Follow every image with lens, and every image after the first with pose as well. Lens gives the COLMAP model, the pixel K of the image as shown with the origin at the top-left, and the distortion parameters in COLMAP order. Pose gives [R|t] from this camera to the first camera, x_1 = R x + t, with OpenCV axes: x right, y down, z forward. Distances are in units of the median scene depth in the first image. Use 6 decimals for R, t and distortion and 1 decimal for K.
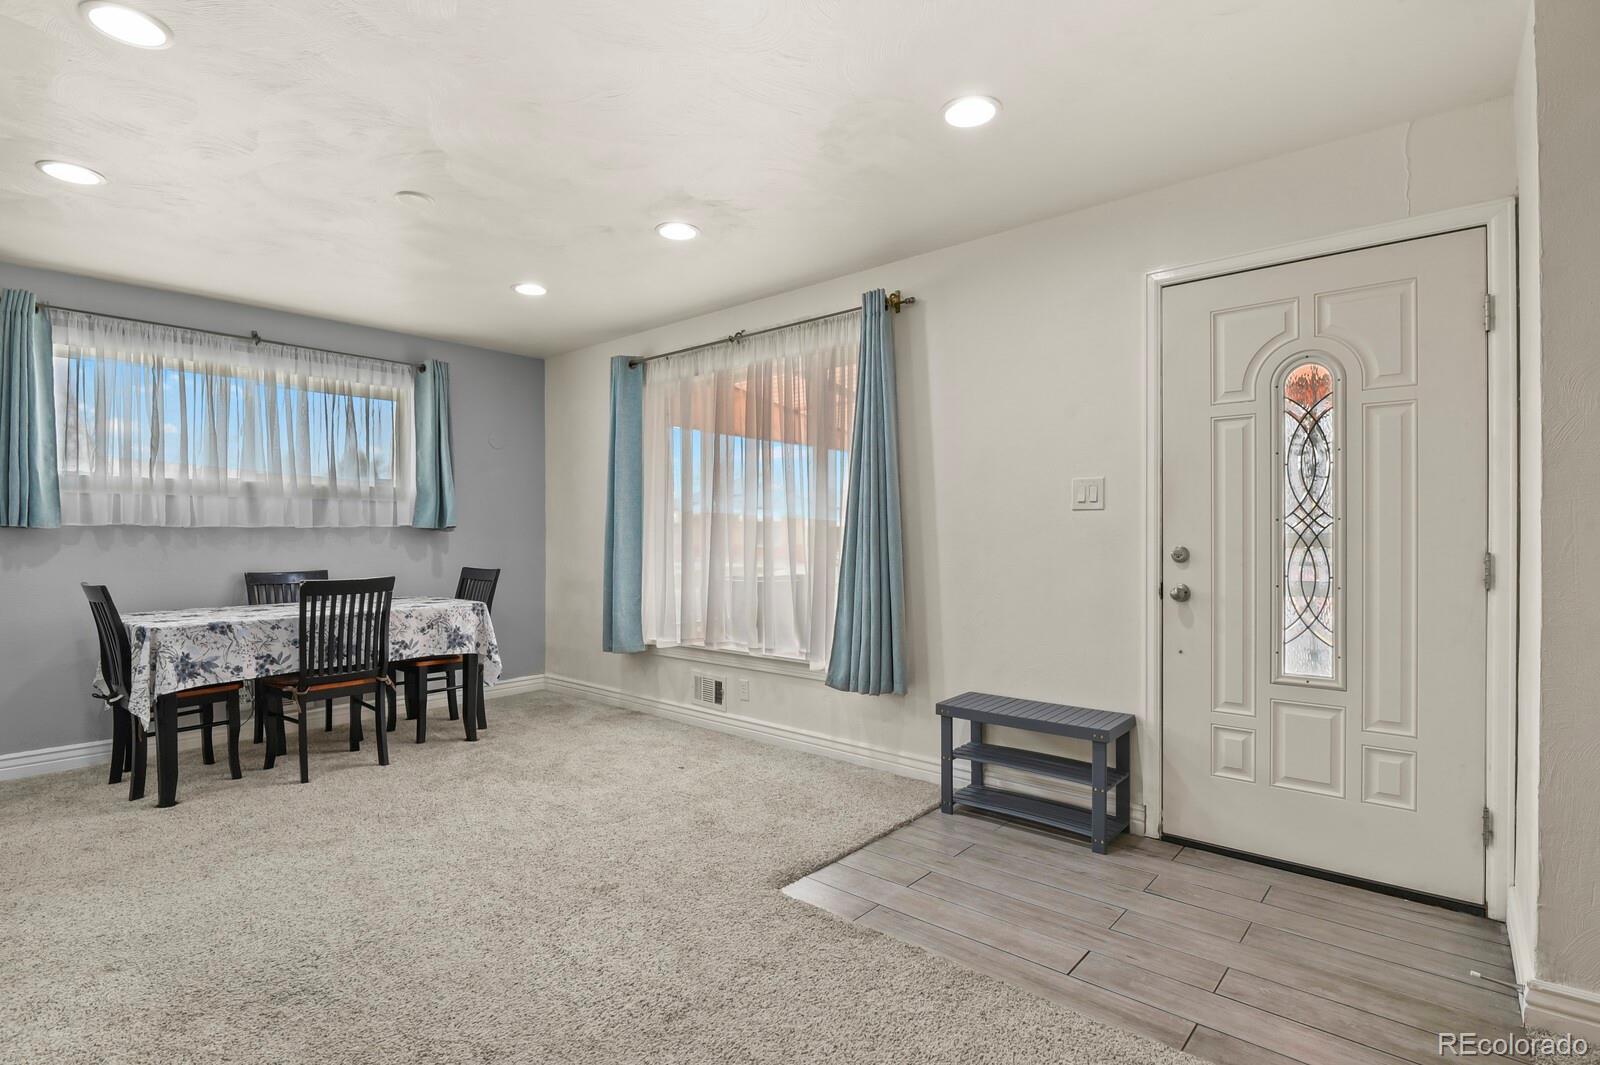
lens RADIAL K [[783.3, 0, 807.2], [0, 783.3, 533.2], [0, 0, 1]] dist [-0.012863, -0.003148]
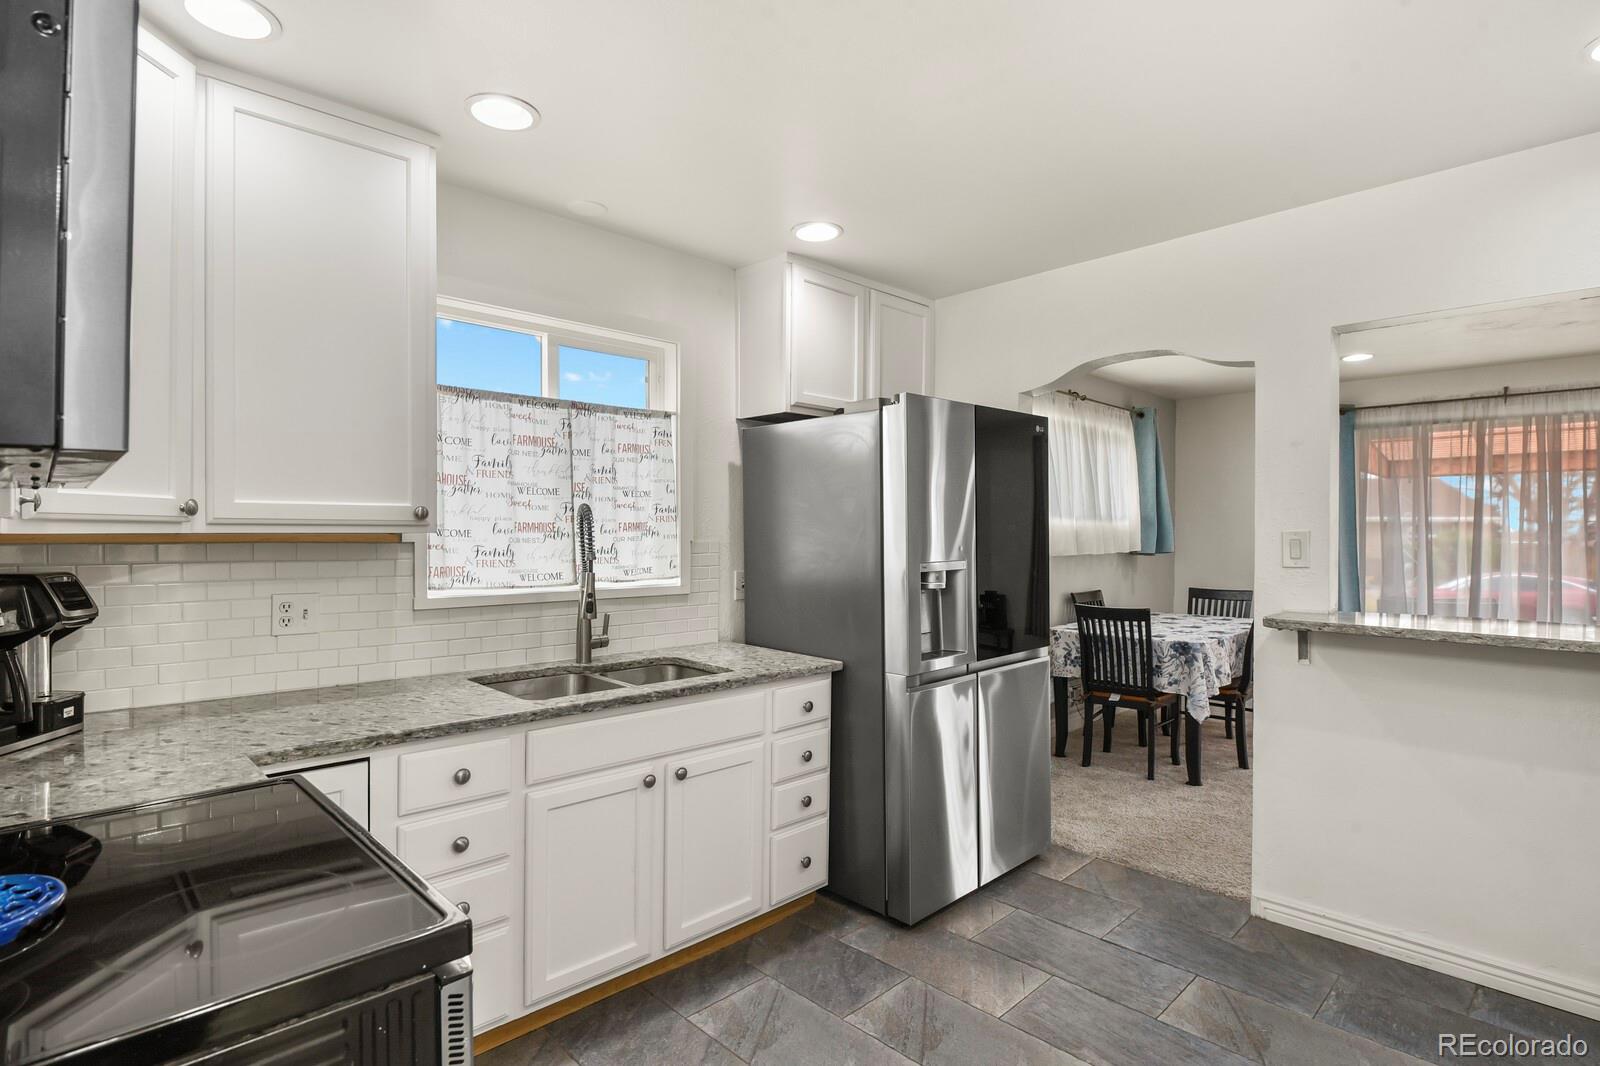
lens RADIAL K [[783.3, 0, 804.1], [0, 783.3, 539.6], [0, 0, 1]] dist [-0.012863, -0.003148]
pose [[0.995760, 0.006805, -0.091736, -1.179812], [-0.006187, 0.999956, 0.007016, -0.044411], [0.091780, -0.006419, 0.995759, -0.277435]]
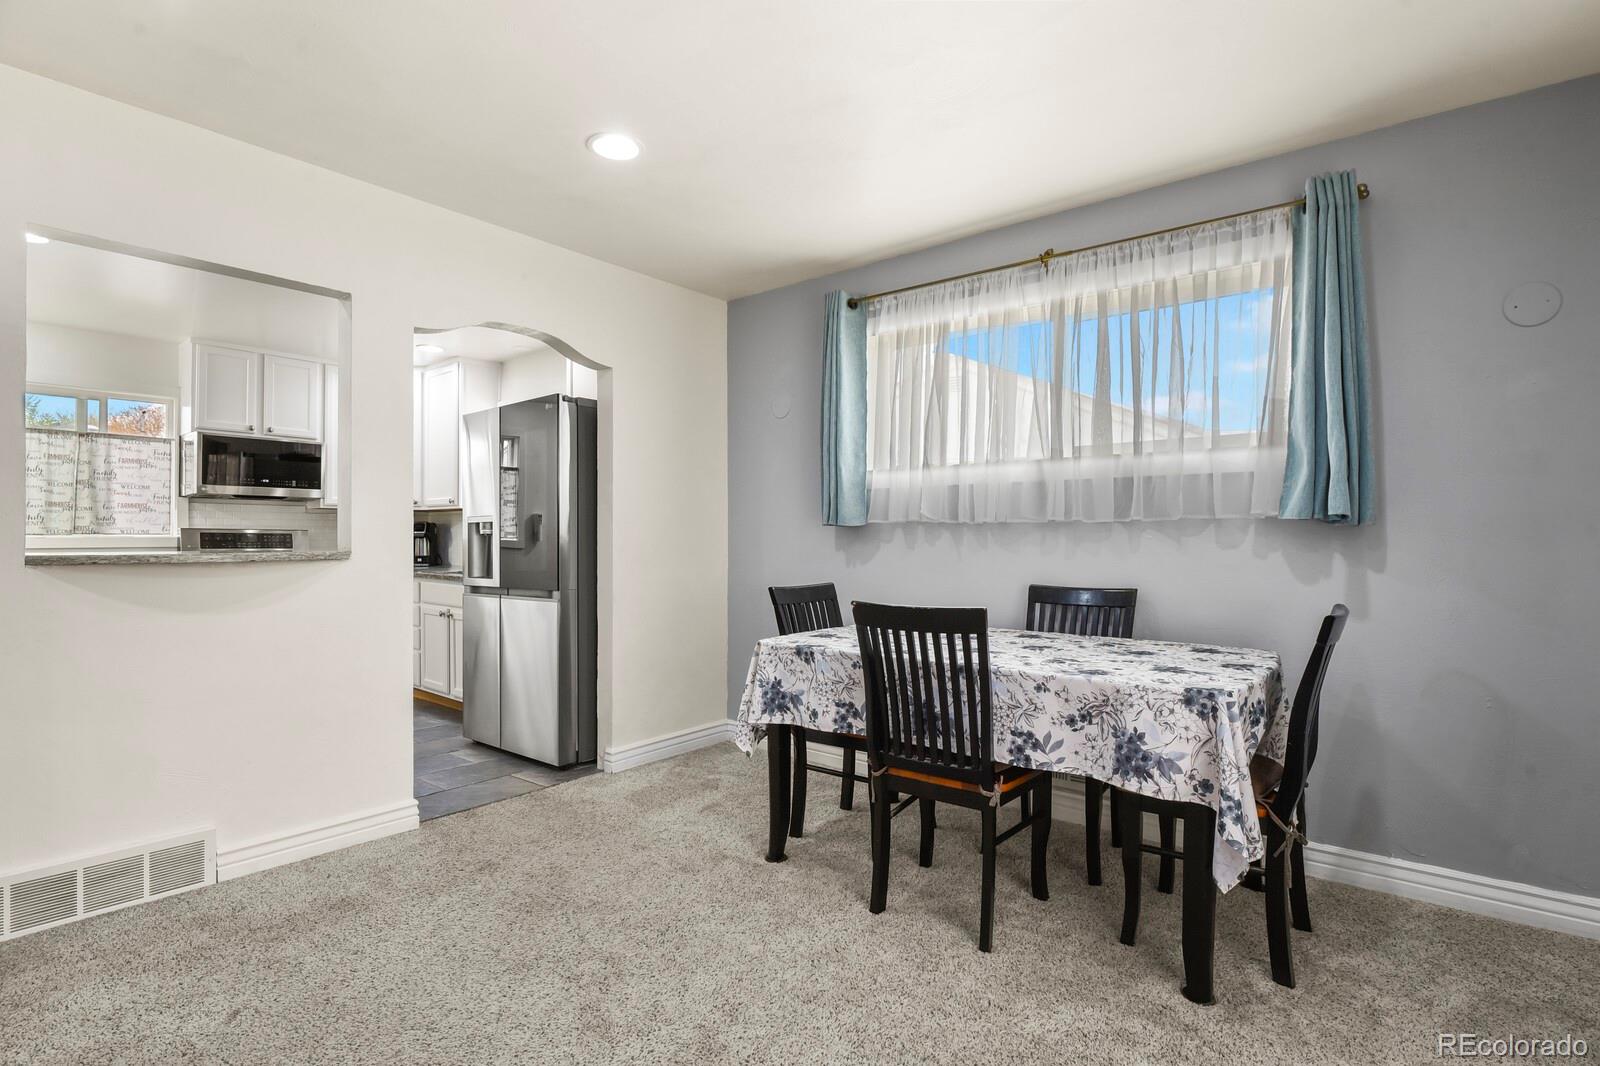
lens RADIAL K [[783.3, 0, 804.3], [0, 783.3, 532.2], [0, 0, 1]] dist [-0.012863, -0.003148]
pose [[0.023111, -0.003850, -0.999725, 0.005080], [-0.003782, 0.999985, -0.003938, 0.006213], [0.999726, 0.003872, 0.023096, 0.889401]]
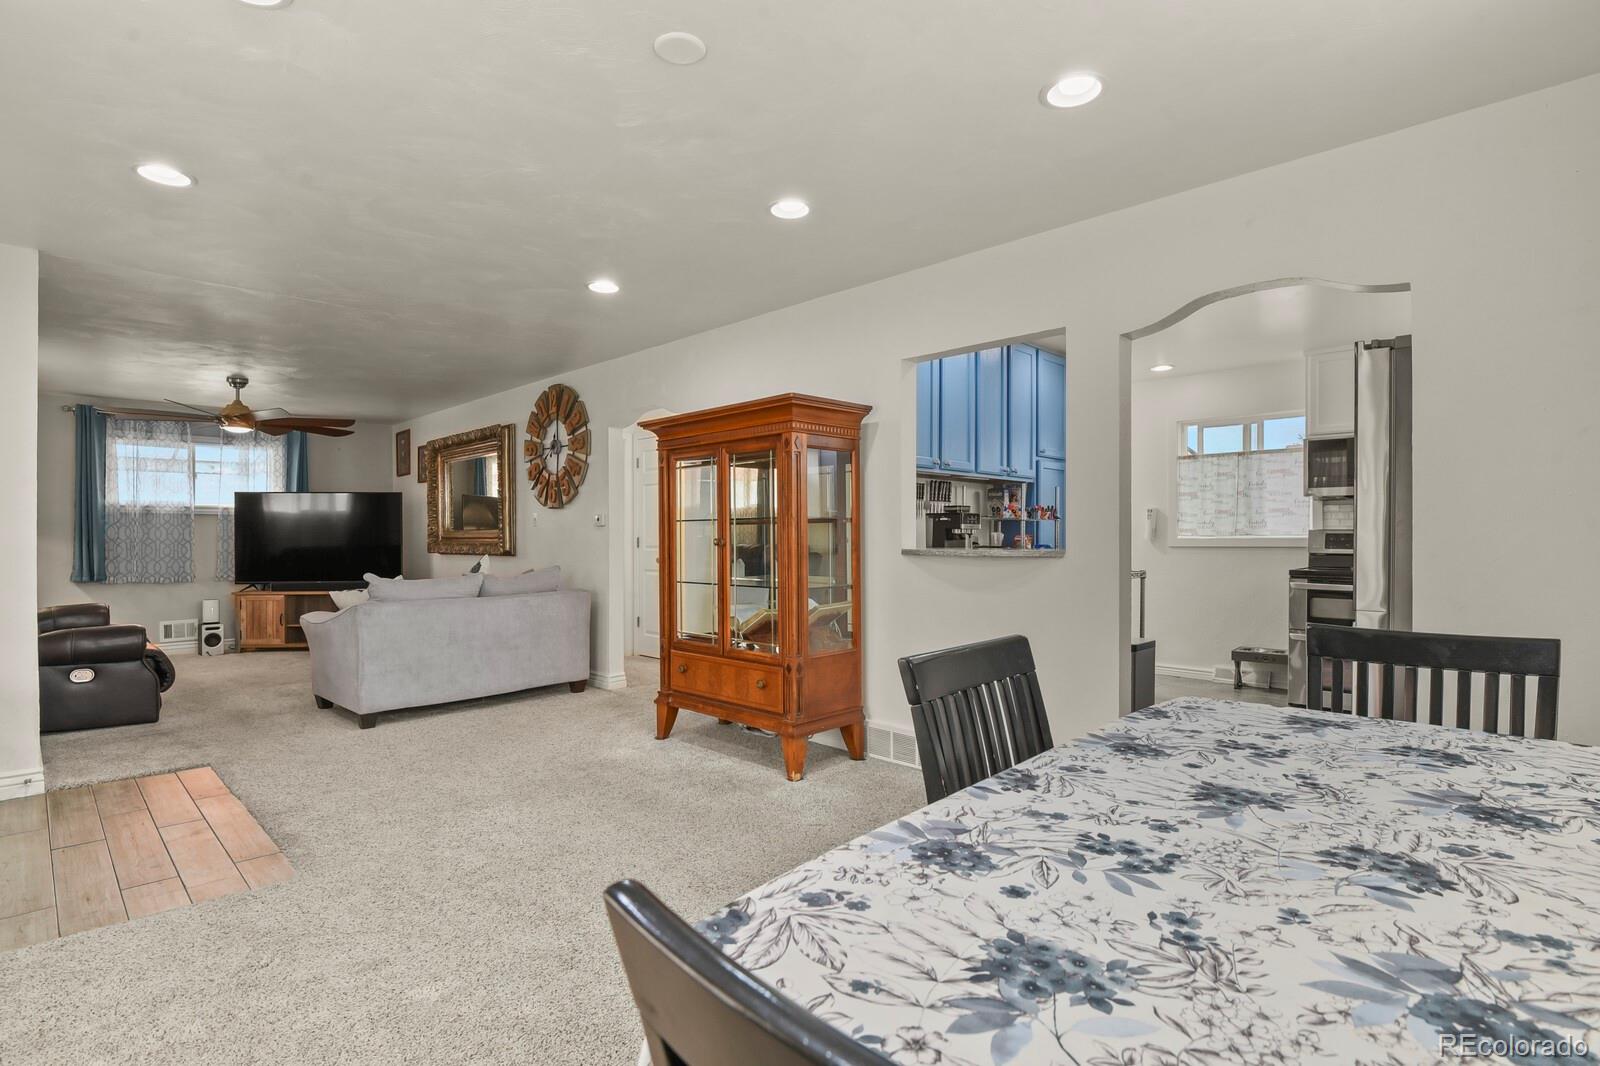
lens RADIAL K [[783.3, 0, 794.8], [0, 783.3, 531.4], [0, 0, 1]] dist [-0.012863, -0.003148]
pose [[-0.997795, 0.007760, 0.065921, -0.512411], [0.007337, 0.999951, -0.006658, 0.004429], [-0.065970, -0.006160, -0.997803, 1.361403]]
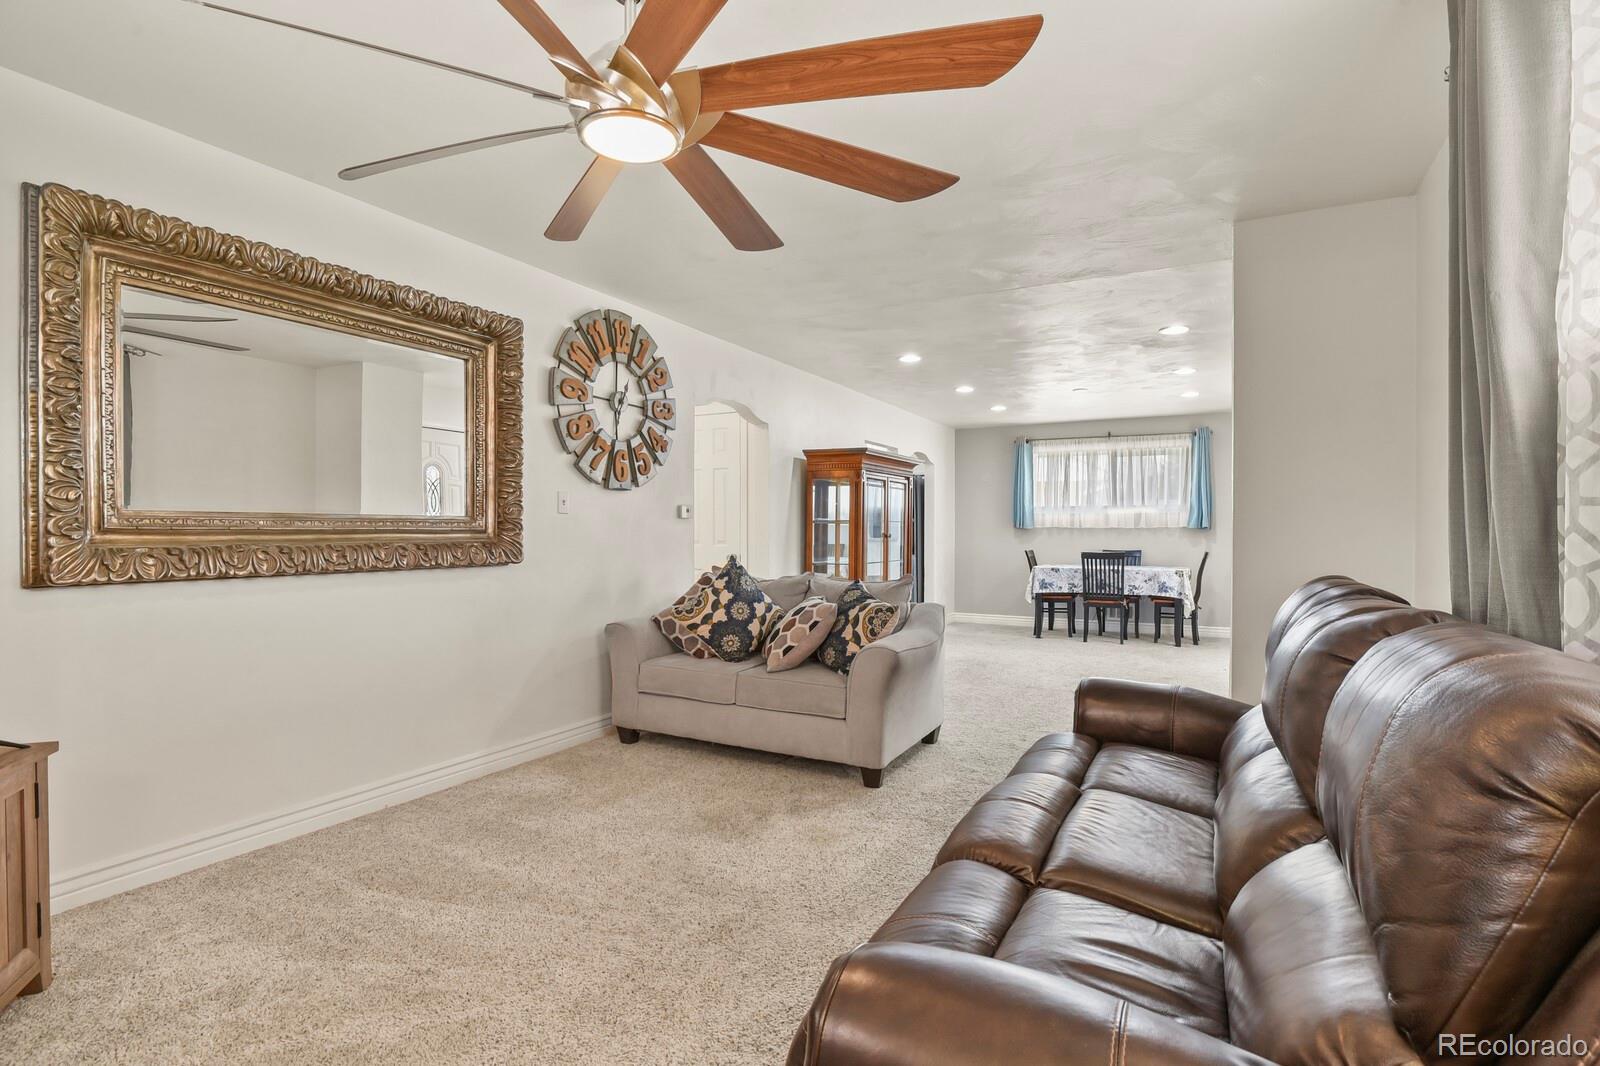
lens RADIAL K [[783.3, 0, 799.2], [0, 783.3, 538.6], [0, 0, 1]] dist [-0.012863, -0.003148]
pose [[0.212310, 0.014462, -0.977095, 1.318374], [-0.004438, 0.999894, 0.013835, -0.004391], [0.977192, 0.001399, 0.212351, -0.269877]]
